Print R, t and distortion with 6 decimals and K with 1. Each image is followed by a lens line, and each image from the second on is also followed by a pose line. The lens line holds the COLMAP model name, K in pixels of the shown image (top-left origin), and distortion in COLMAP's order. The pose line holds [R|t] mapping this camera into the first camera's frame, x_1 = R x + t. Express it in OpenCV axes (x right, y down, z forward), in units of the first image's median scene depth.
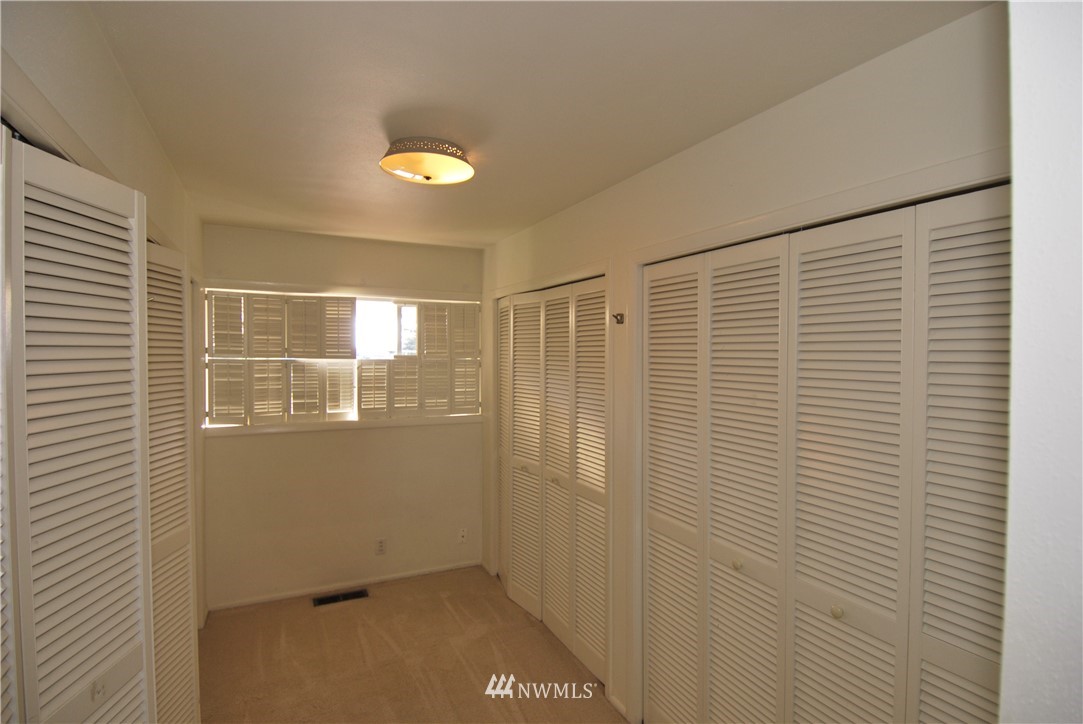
lens RADIAL K [[559.0, 0, 547.1], [0, 559.0, 360.2], [0, 0, 1]] dist [0.040560, -0.043880]
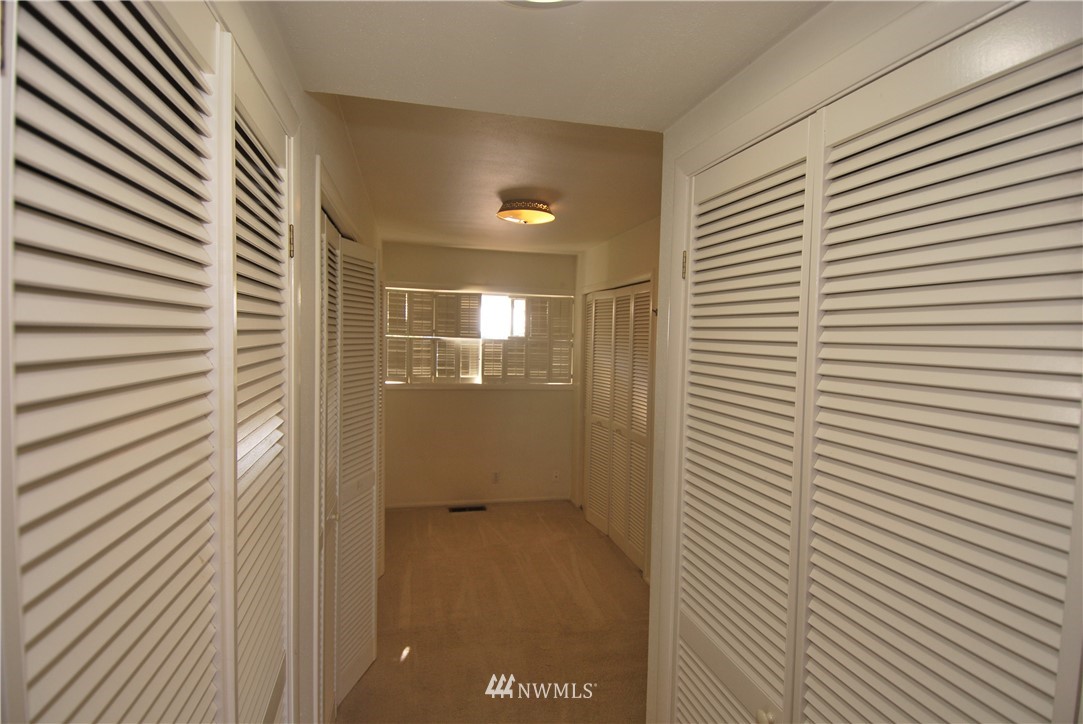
lens RADIAL K [[559.0, 0, 539.8], [0, 559.0, 361.3], [0, 0, 1]] dist [0.040560, -0.043880]
pose [[0.974144, 0.029589, -0.223981, 0.107989], [-0.023502, 0.999280, 0.029791, 0.009390], [0.224702, -0.023757, 0.974138, -0.301855]]
